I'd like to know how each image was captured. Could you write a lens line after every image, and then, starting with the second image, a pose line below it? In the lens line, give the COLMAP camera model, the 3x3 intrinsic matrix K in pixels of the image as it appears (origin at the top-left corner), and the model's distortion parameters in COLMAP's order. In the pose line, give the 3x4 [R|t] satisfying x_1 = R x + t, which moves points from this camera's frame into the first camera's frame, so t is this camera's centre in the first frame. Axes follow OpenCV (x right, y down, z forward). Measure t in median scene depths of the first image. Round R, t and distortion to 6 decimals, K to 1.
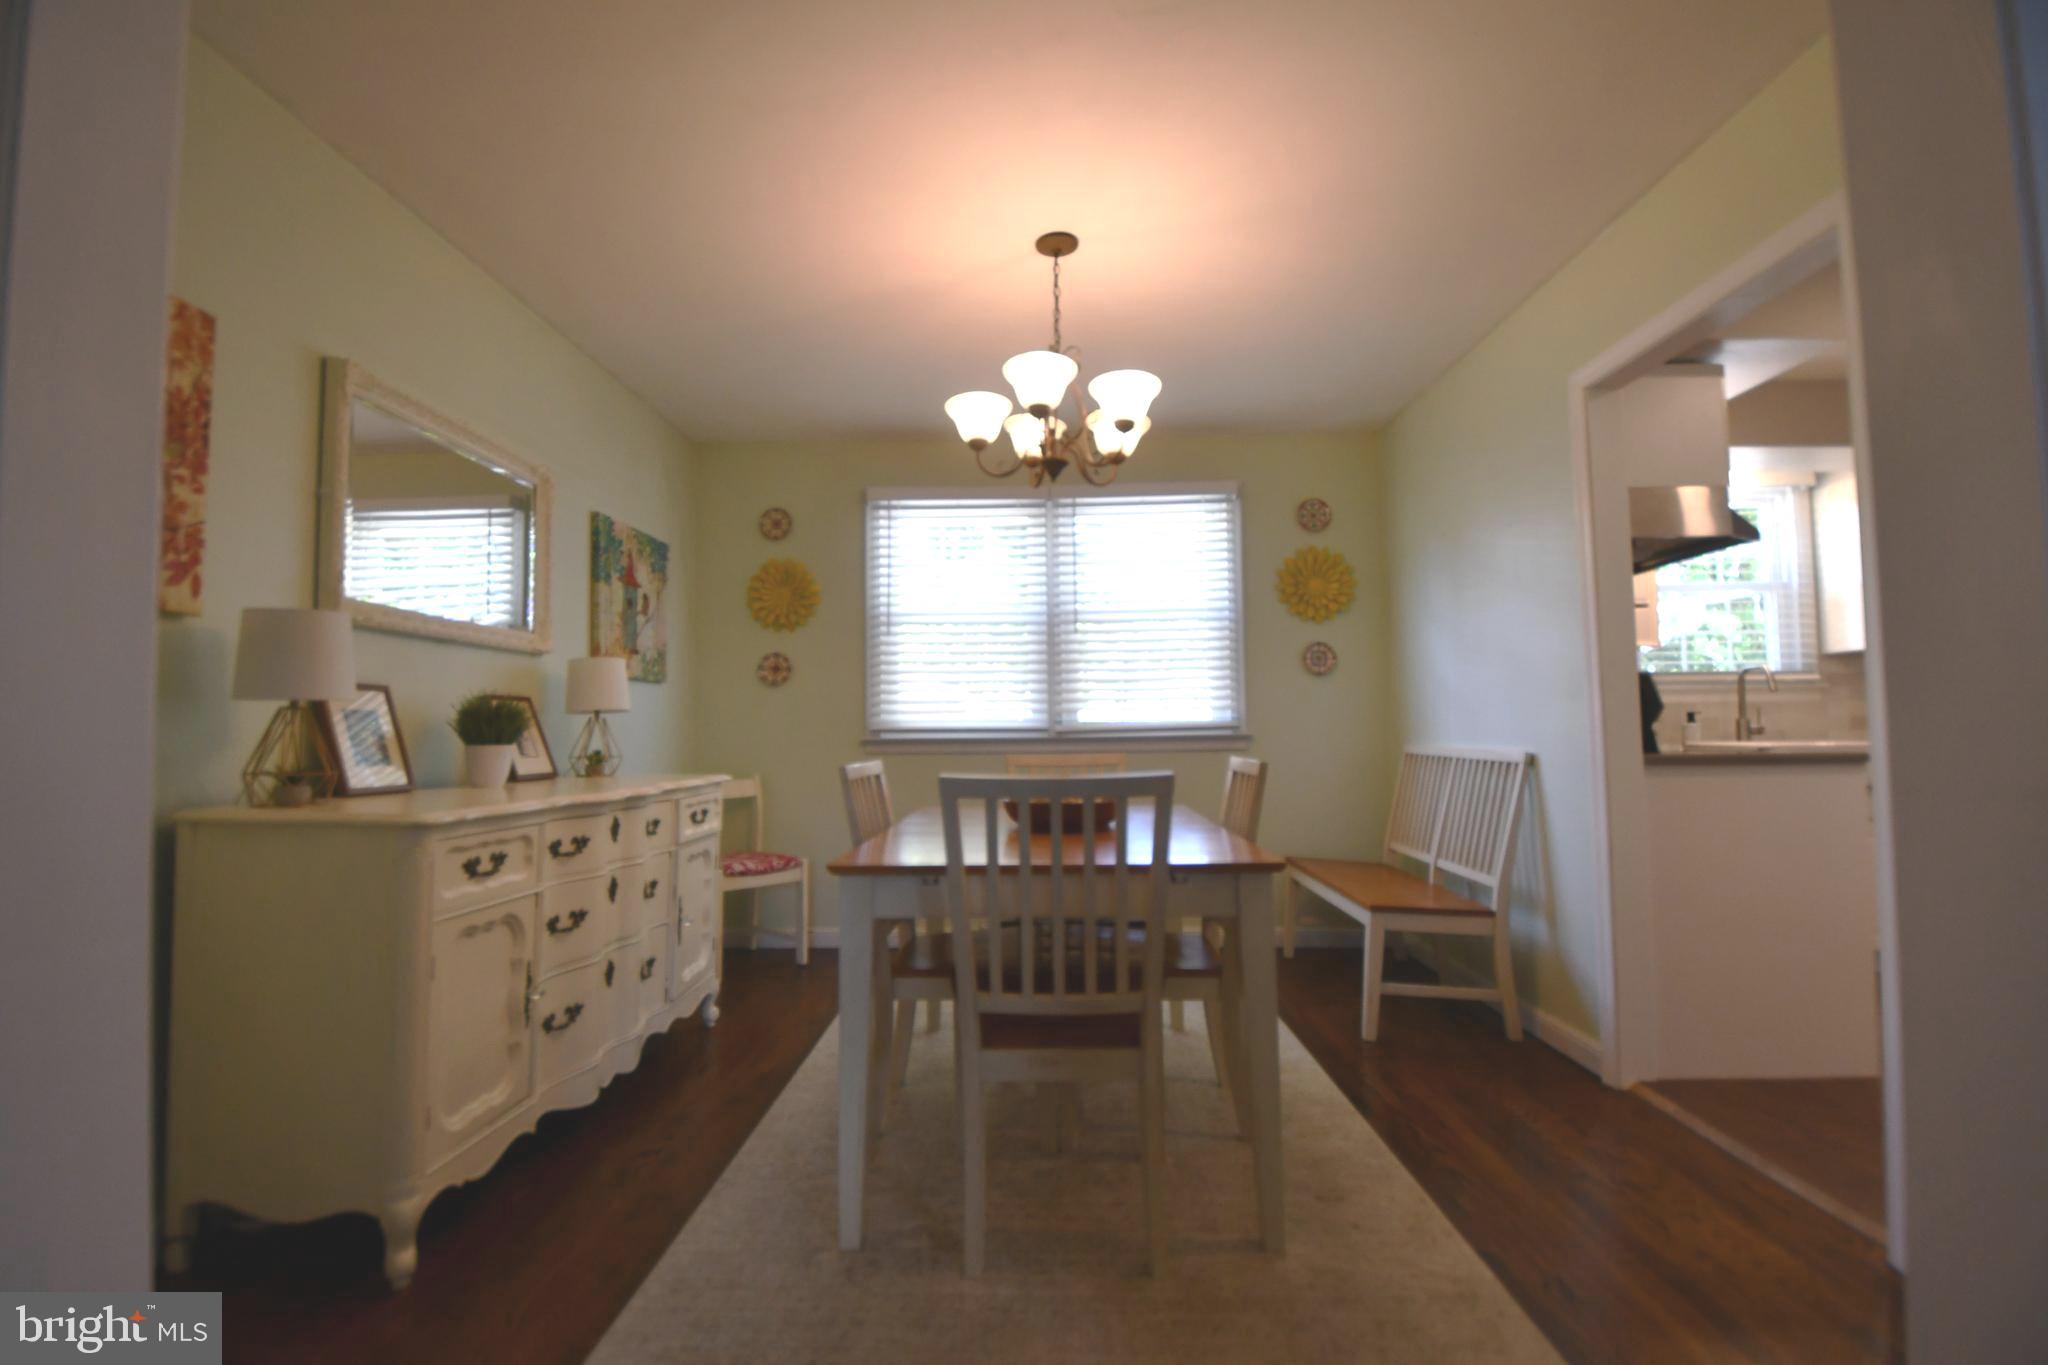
lens RADIAL K [[893.2, 0, 1020.1], [0, 893.2, 685.0], [0, 0, 1]] dist [-0.002896, -0.011149]
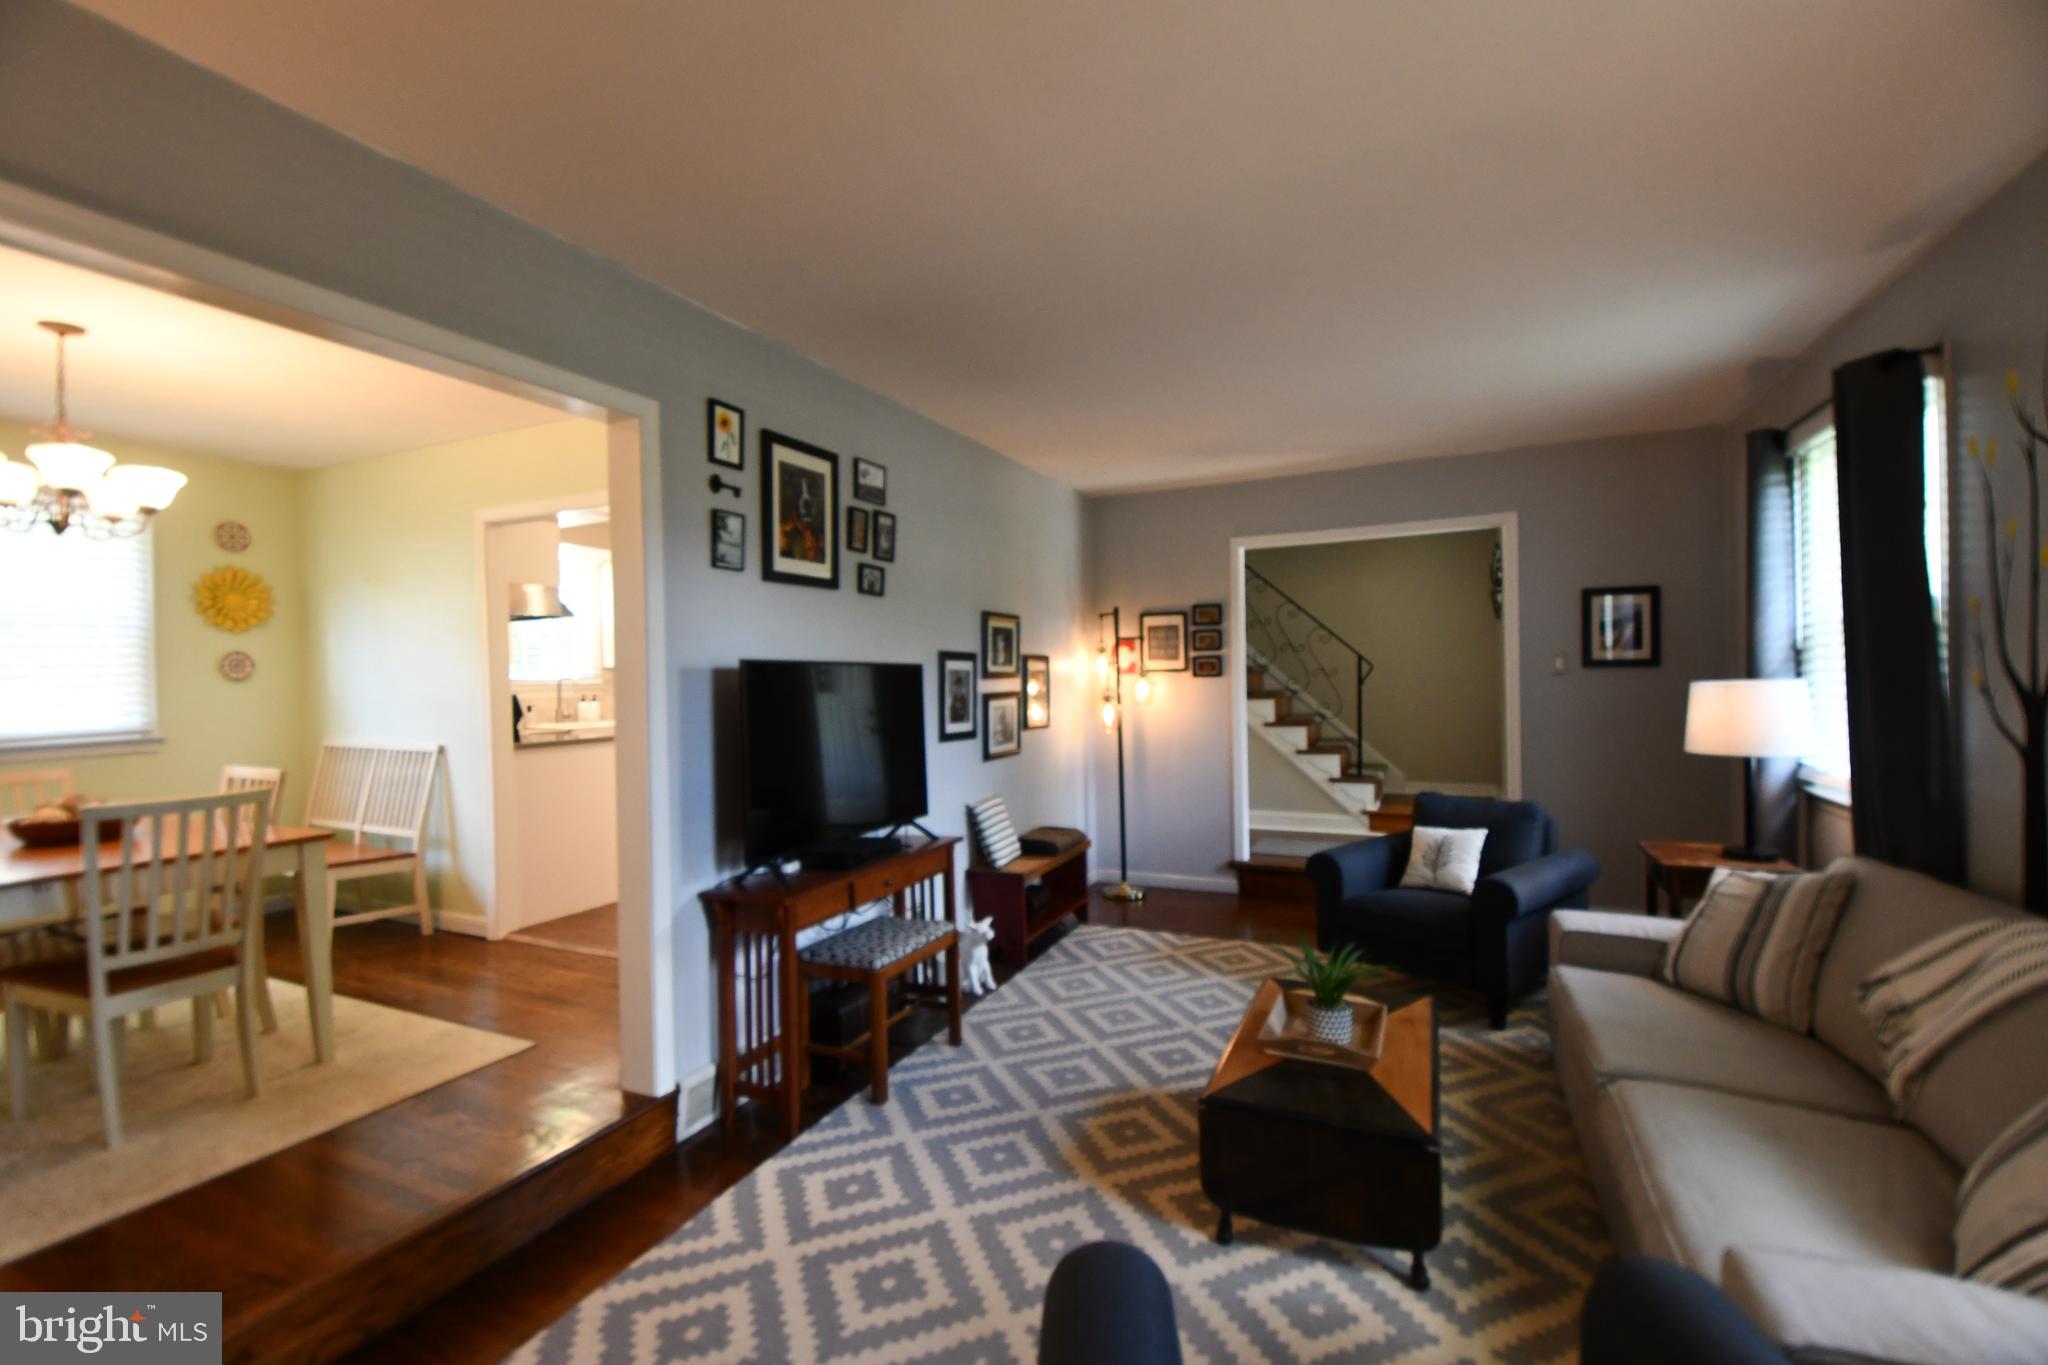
lens RADIAL K [[893.2, 0, 1015.5], [0, 893.2, 683.5], [0, 0, 1]] dist [-0.002896, -0.011149]
pose [[0.393809, -0.007962, 0.919158, -0.374749], [-0.038296, 0.998952, 0.025061, -0.089546], [-0.918394, -0.045069, 0.393091, -0.421987]]
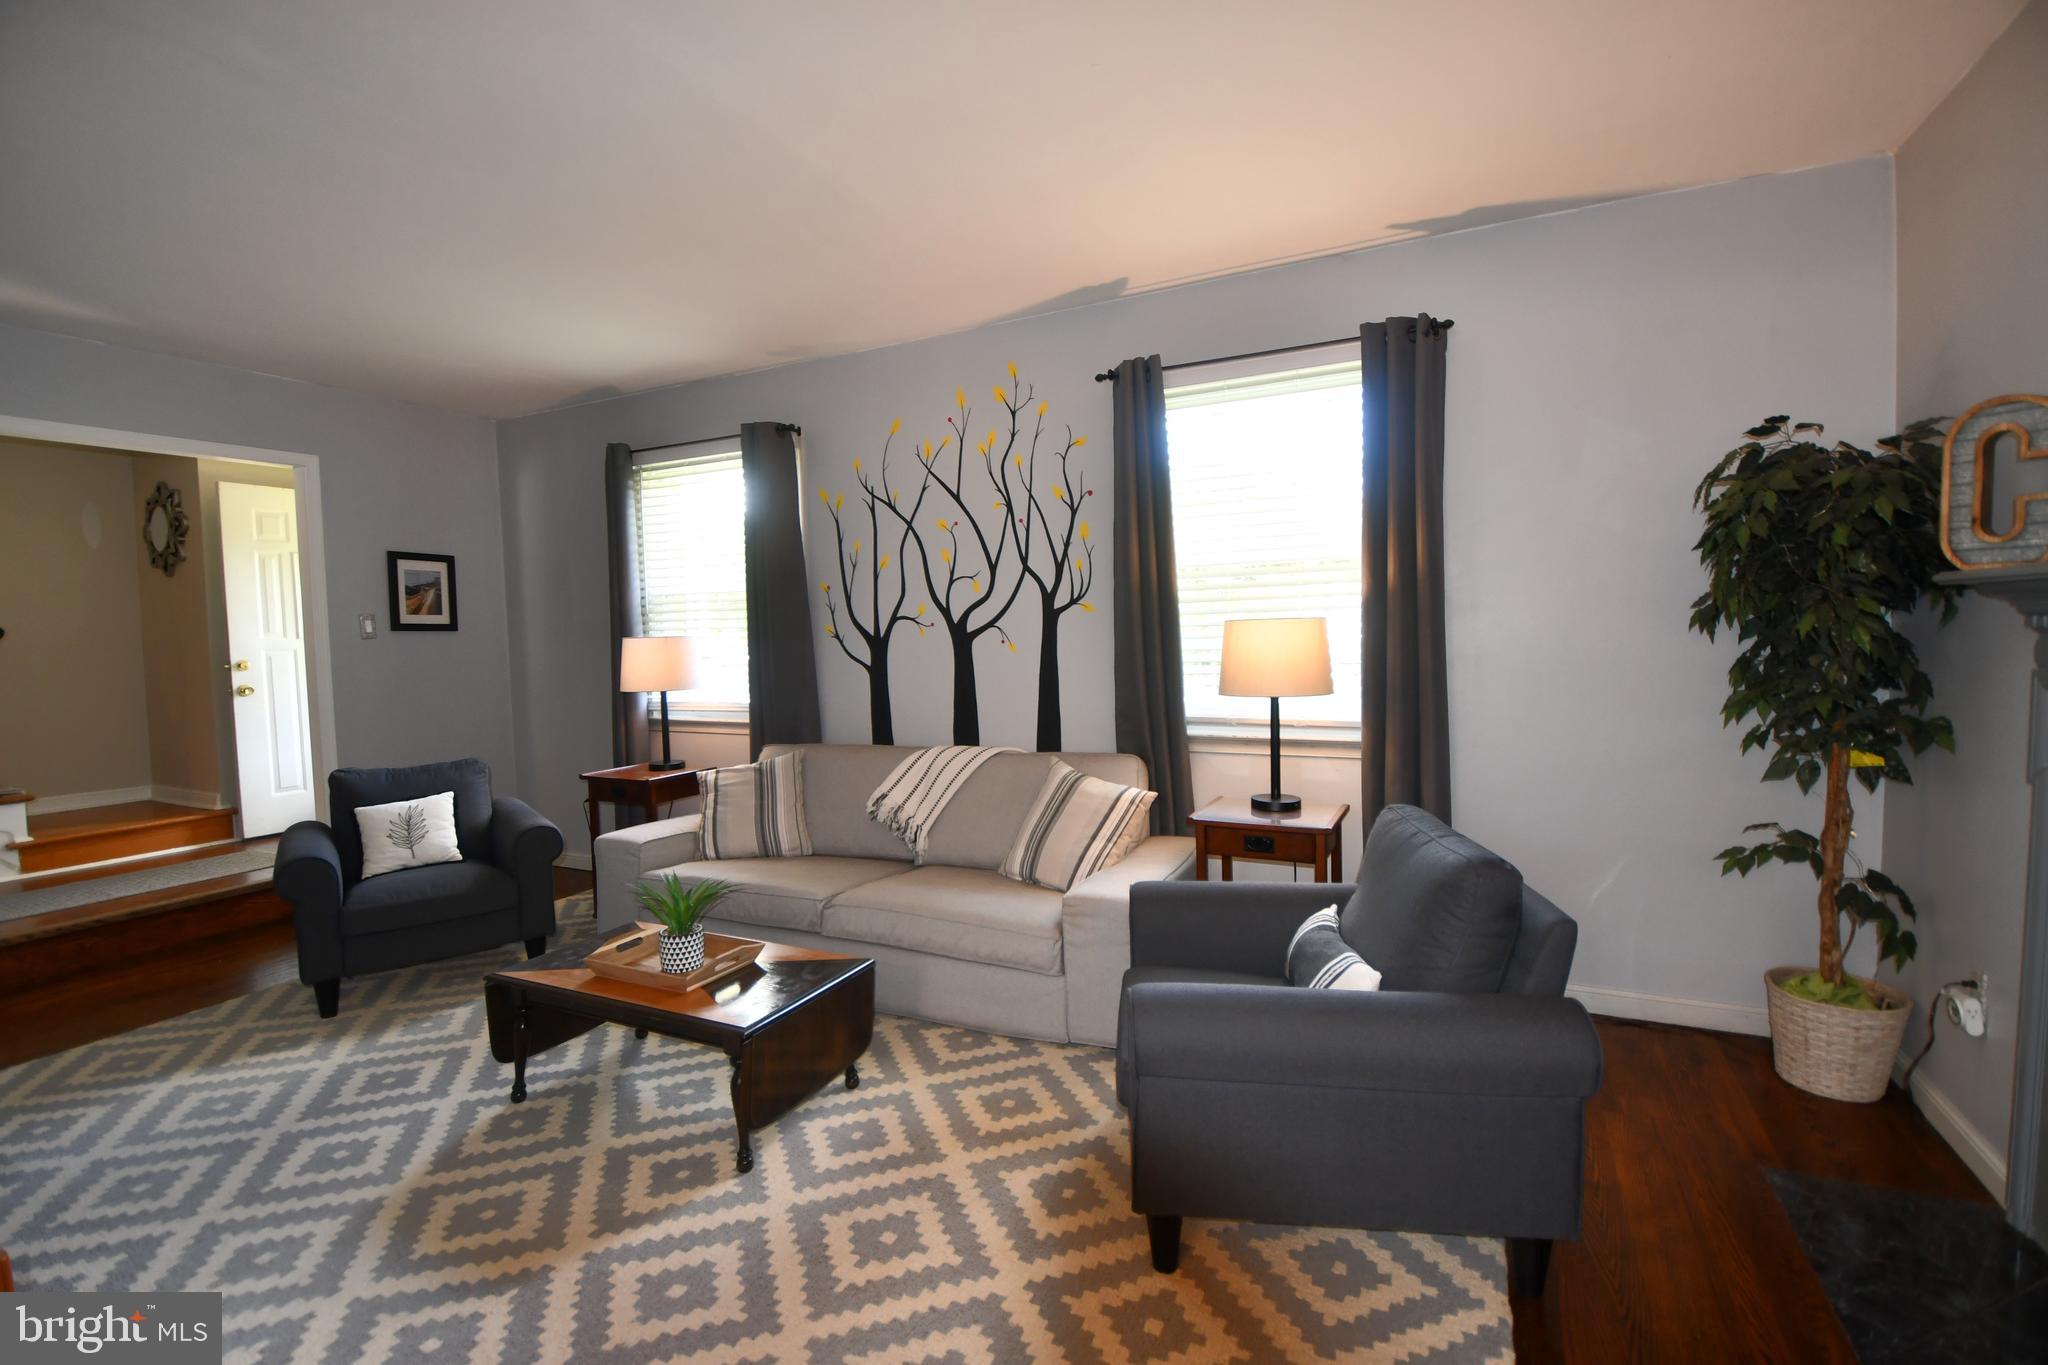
lens RADIAL K [[893.2, 0, 1017.4], [0, 893.2, 683.9], [0, 0, 1]] dist [-0.002896, -0.011149]
pose [[-0.911464, 0.001681, 0.411376, -0.174497], [0.000411, 0.999995, -0.003176, -0.026477], [-0.411379, -0.002726, -0.911460, 0.179316]]
